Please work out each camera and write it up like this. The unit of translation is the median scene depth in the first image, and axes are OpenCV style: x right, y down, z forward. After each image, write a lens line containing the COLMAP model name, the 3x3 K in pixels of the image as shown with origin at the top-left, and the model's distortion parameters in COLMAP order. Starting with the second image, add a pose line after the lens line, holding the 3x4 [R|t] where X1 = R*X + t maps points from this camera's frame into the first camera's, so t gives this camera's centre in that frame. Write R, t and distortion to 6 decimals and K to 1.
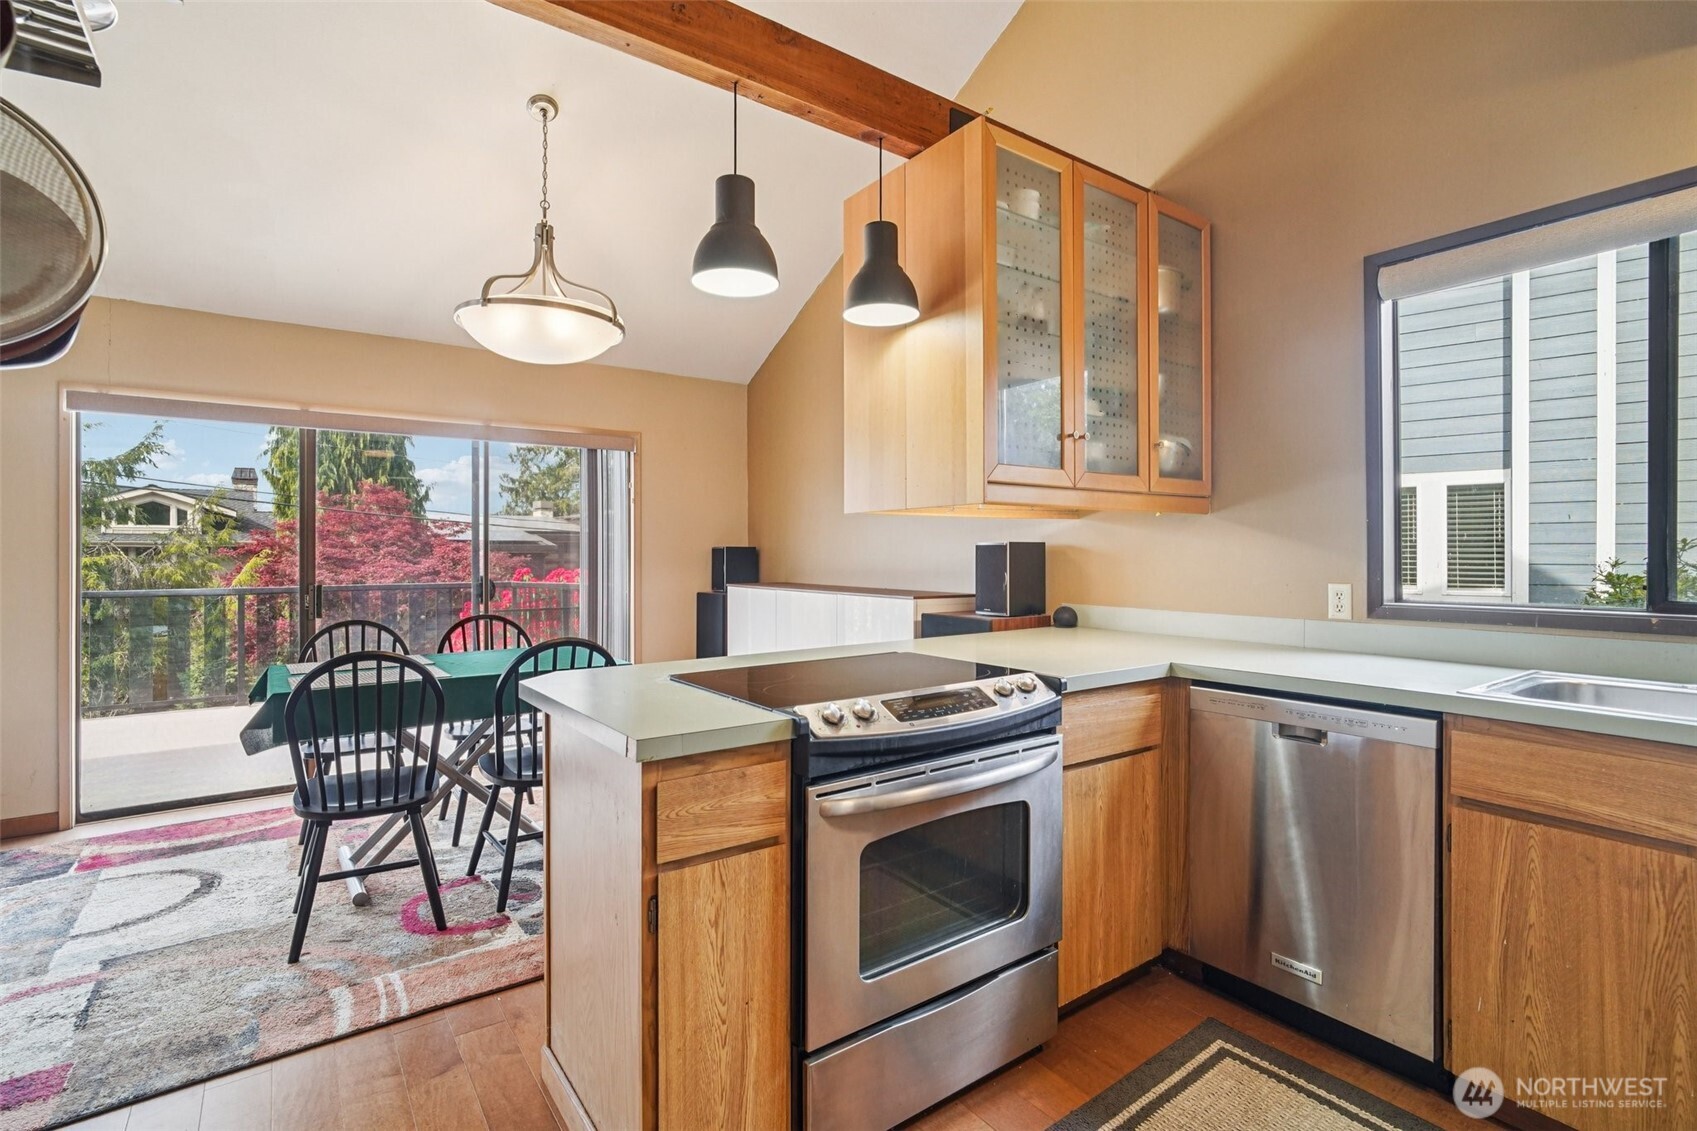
lens RADIAL K [[795.4, 0, 841.5], [0, 795.4, 559.4], [0, 0, 1]] dist [-0.008366, 0.001723]
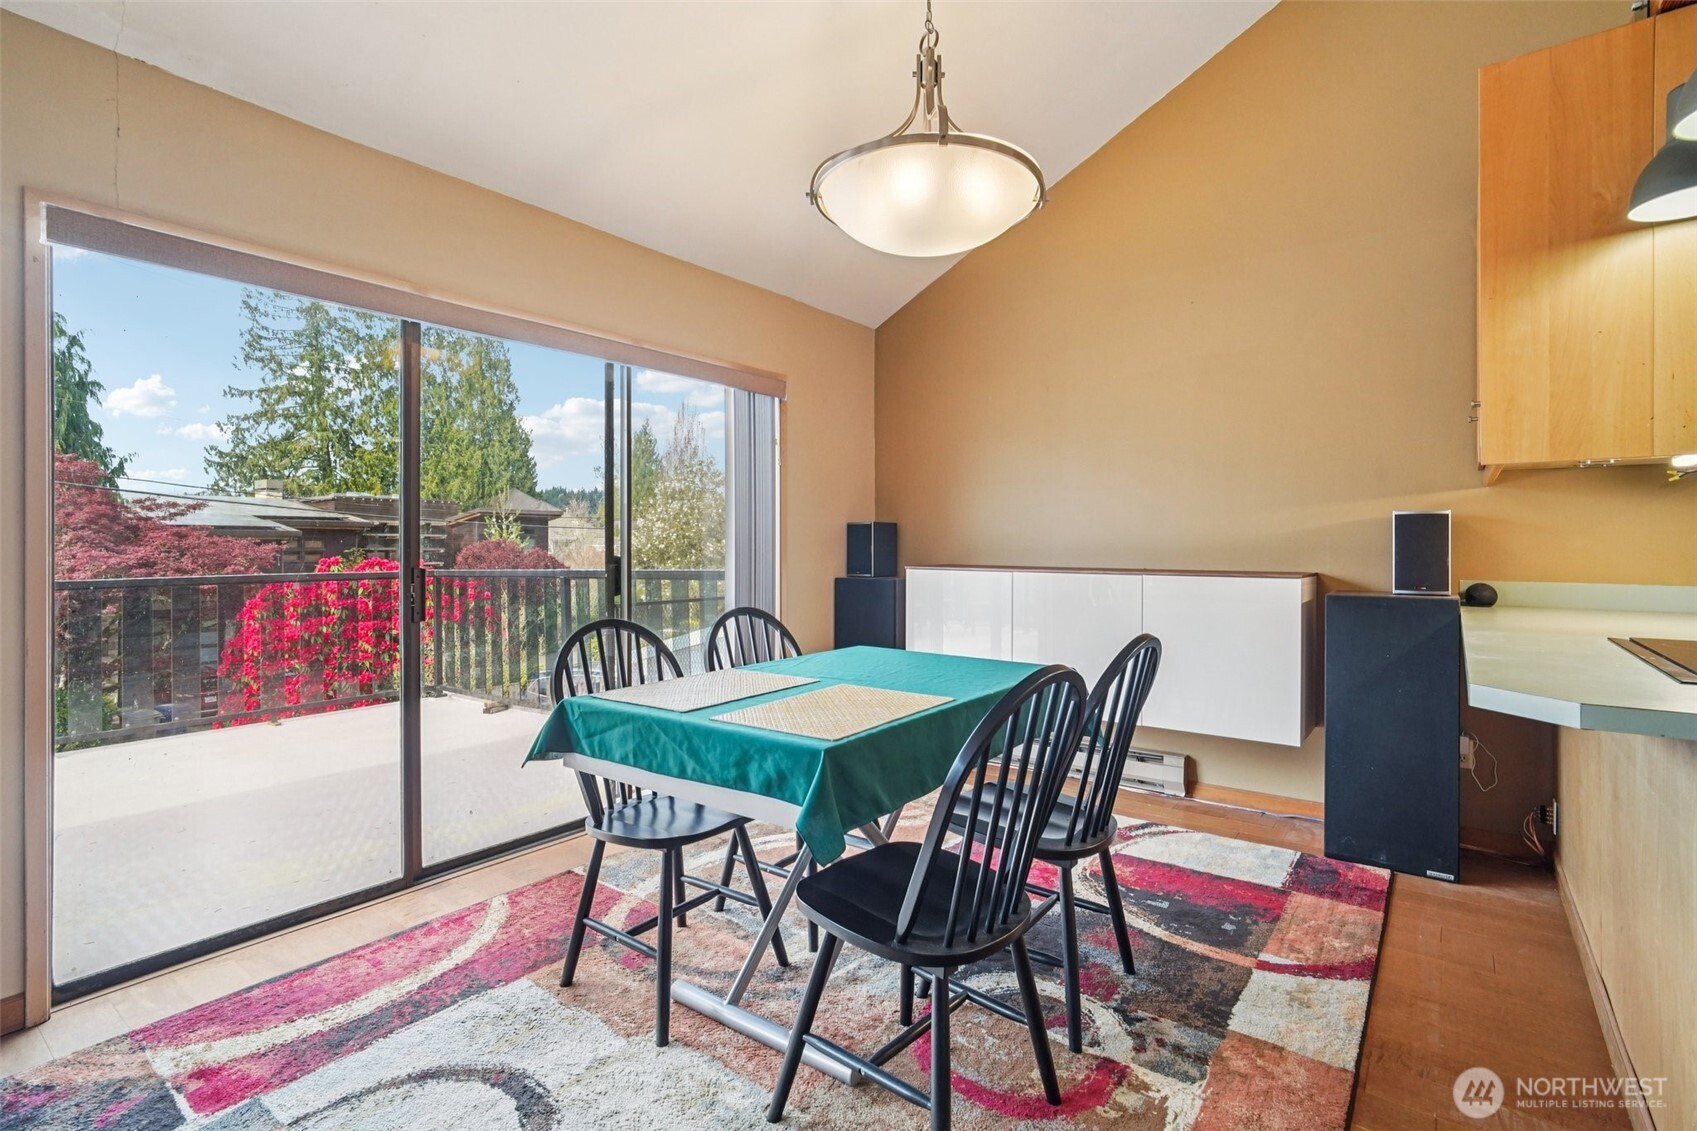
lens RADIAL K [[795.4, 0, 860.7], [0, 795.4, 563.6], [0, 0, 1]] dist [-0.008366, 0.001723]
pose [[0.955609, -0.007367, 0.294546, -0.200799], [0.001893, 0.999820, 0.018867, 0.005532], [-0.294632, -0.017472, 0.955451, 0.107160]]
